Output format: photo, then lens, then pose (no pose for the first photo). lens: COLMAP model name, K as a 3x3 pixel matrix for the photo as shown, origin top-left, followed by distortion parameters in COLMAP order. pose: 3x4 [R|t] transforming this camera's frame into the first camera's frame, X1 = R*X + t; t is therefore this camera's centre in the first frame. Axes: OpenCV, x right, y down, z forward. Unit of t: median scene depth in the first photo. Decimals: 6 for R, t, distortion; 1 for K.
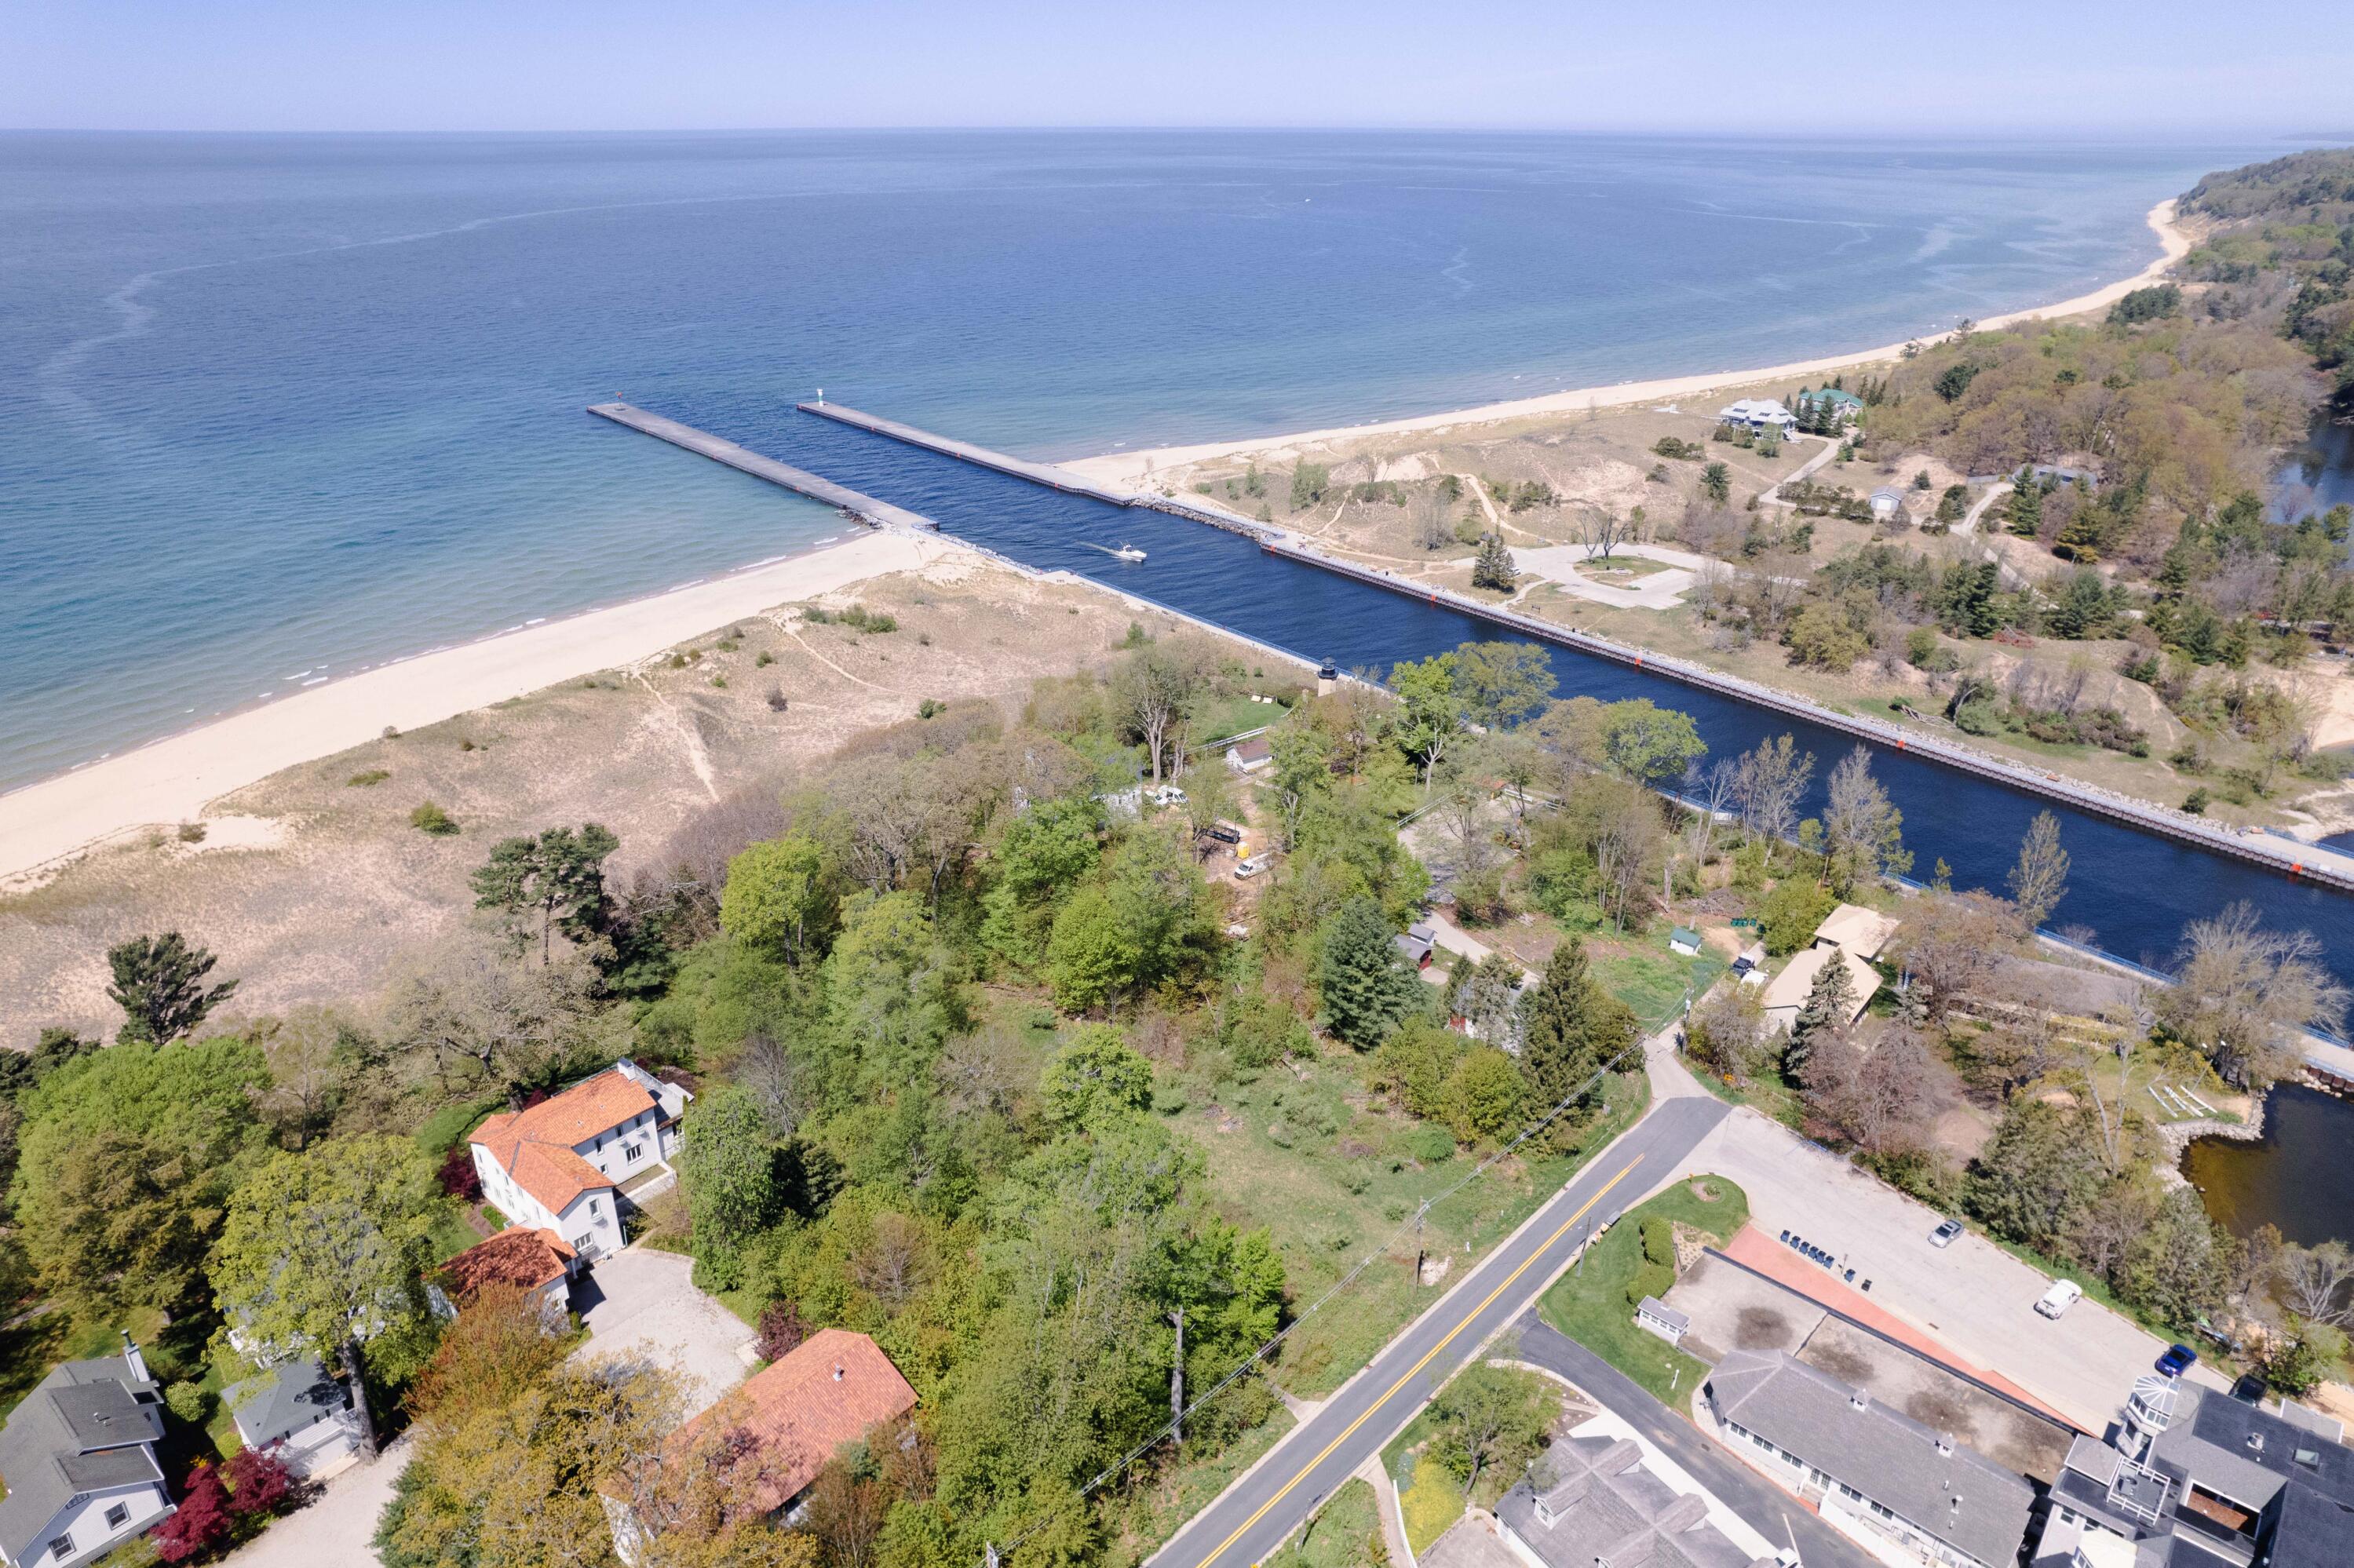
lens RADIAL K [[1533.6, 0, 1185.7], [0, 1533.6, 790.5], [0, 0, 1]] dist [-0.073715, 0.063416]
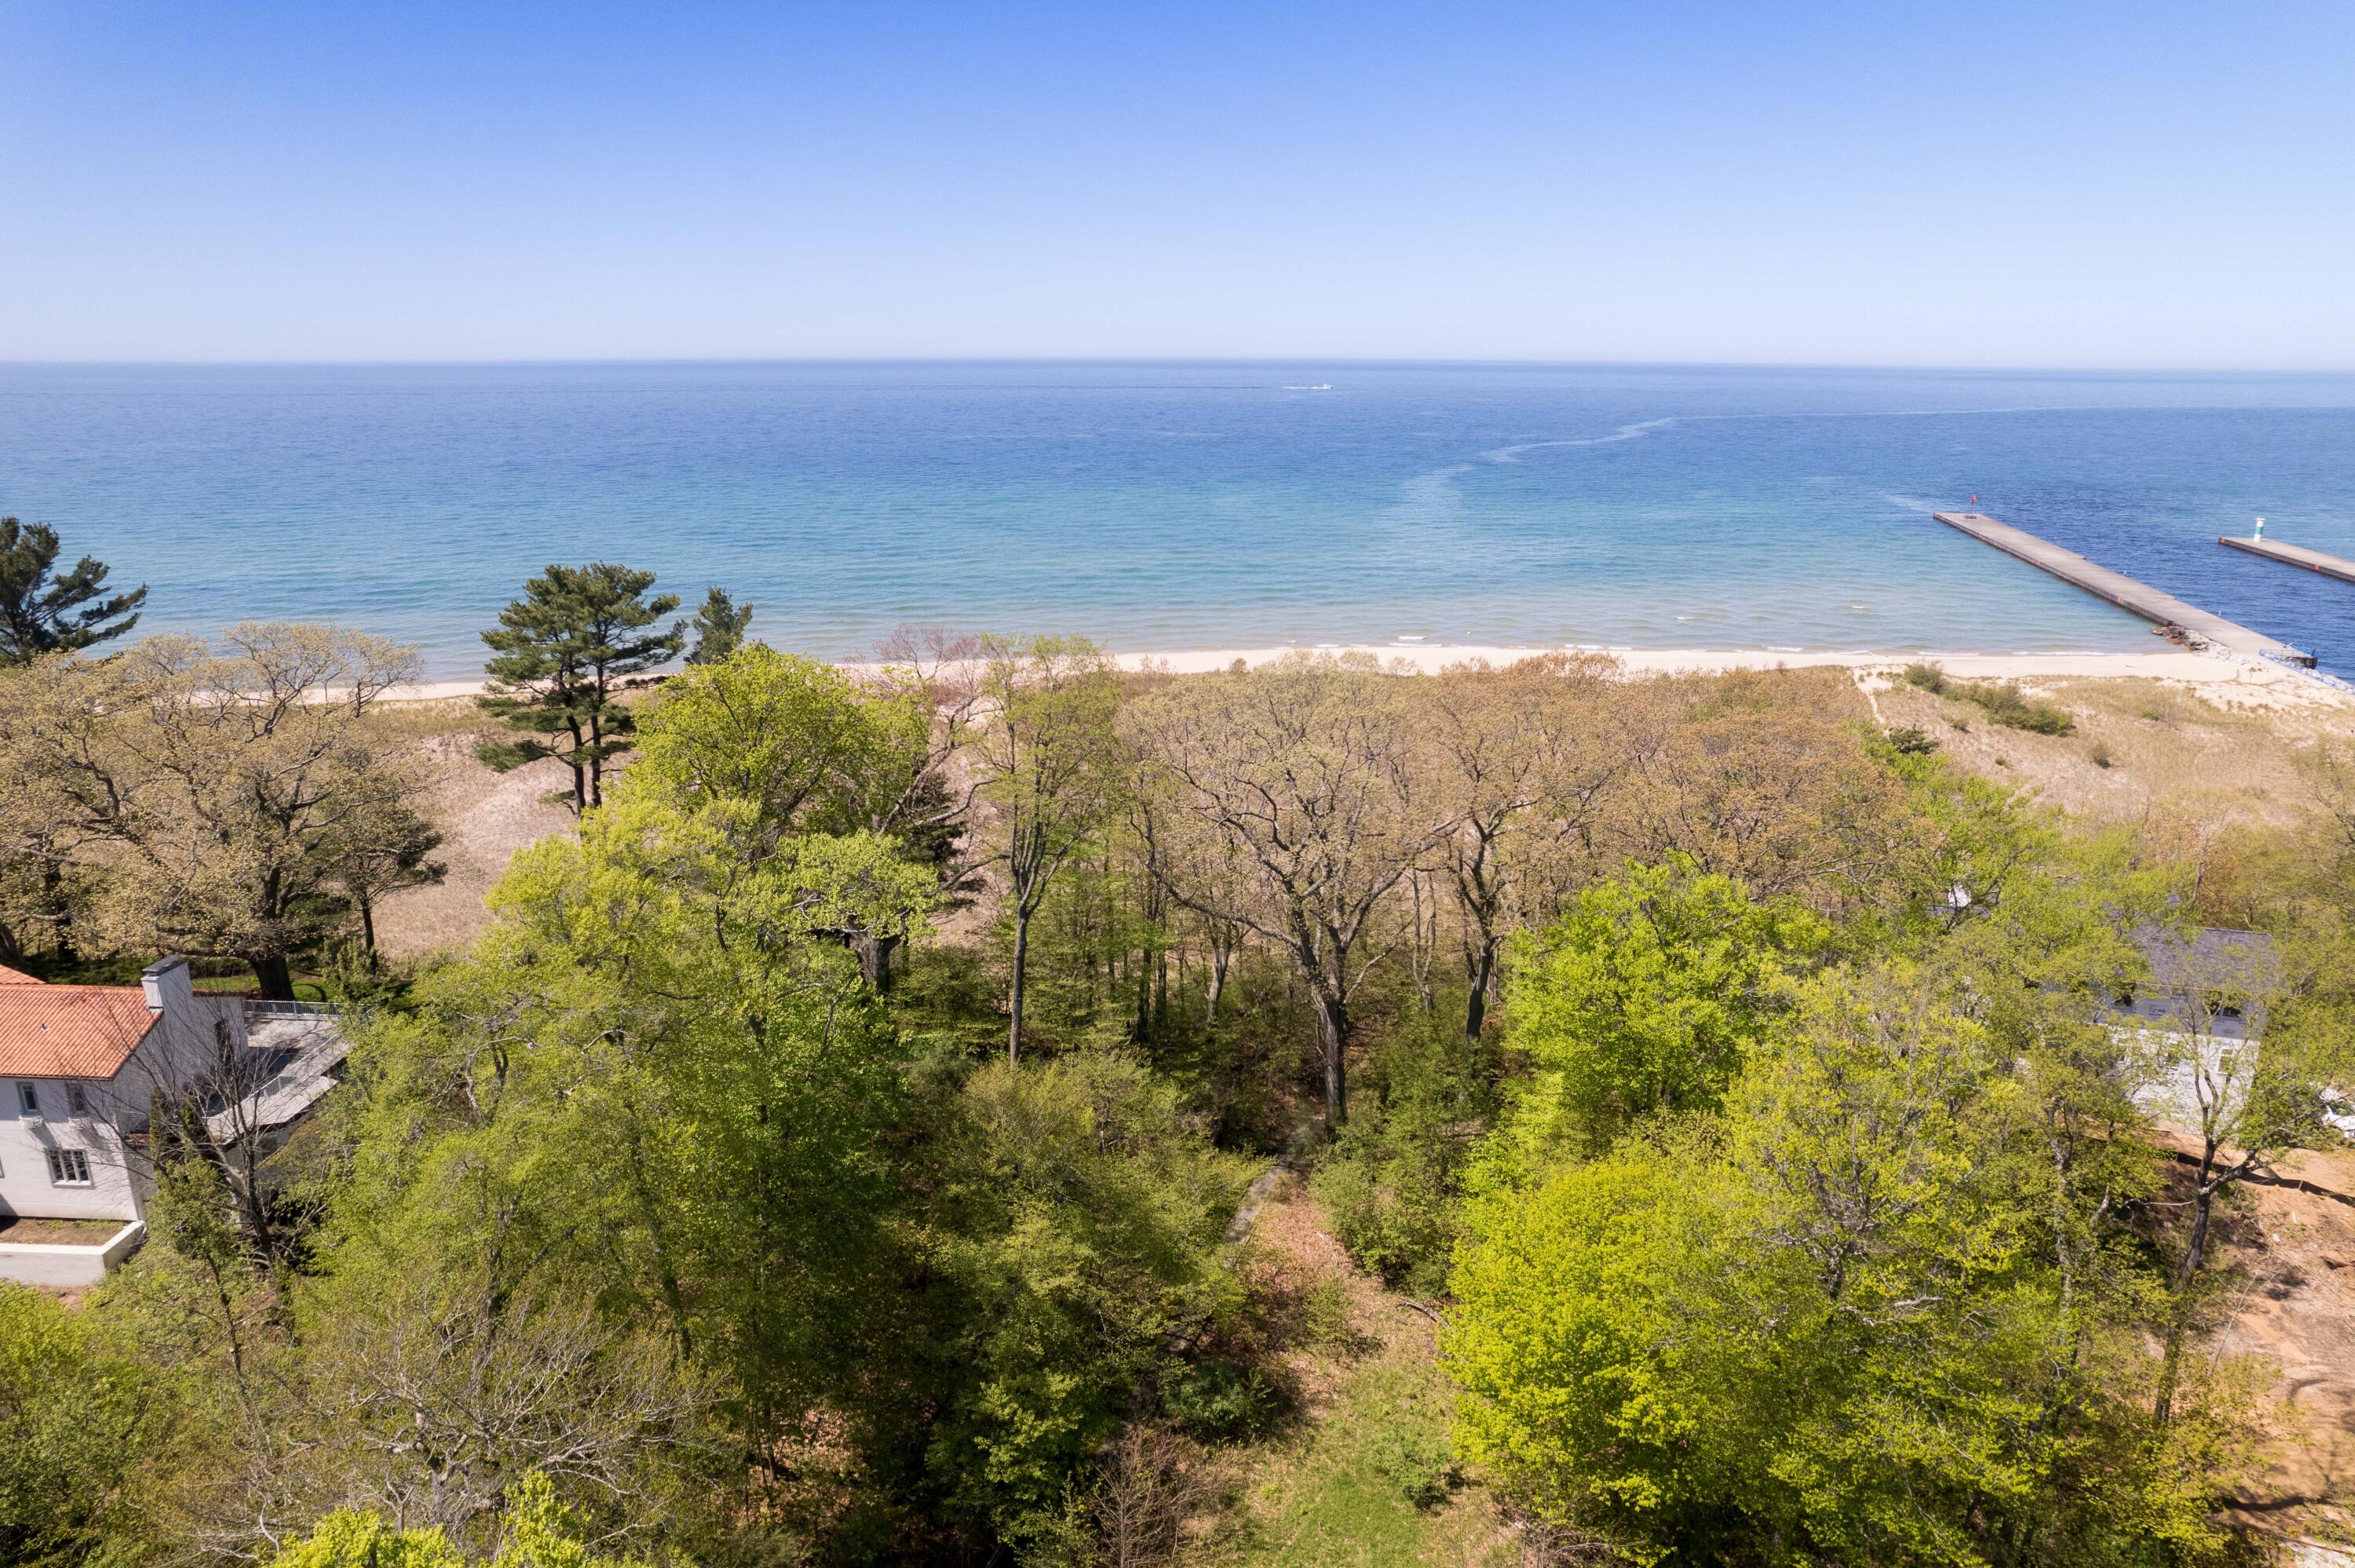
lens RADIAL K [[1534.1, 0, 1186.2], [0, 1534.1, 790.5], [0, 0, 1]] dist [-0.073715, 0.063416]
pose [[0.593556, 0.221165, -0.773807, 0.100196], [-0.327890, 0.944536, 0.018451, 0.021215], [0.734969, 0.242772, 0.633152, 0.718181]]
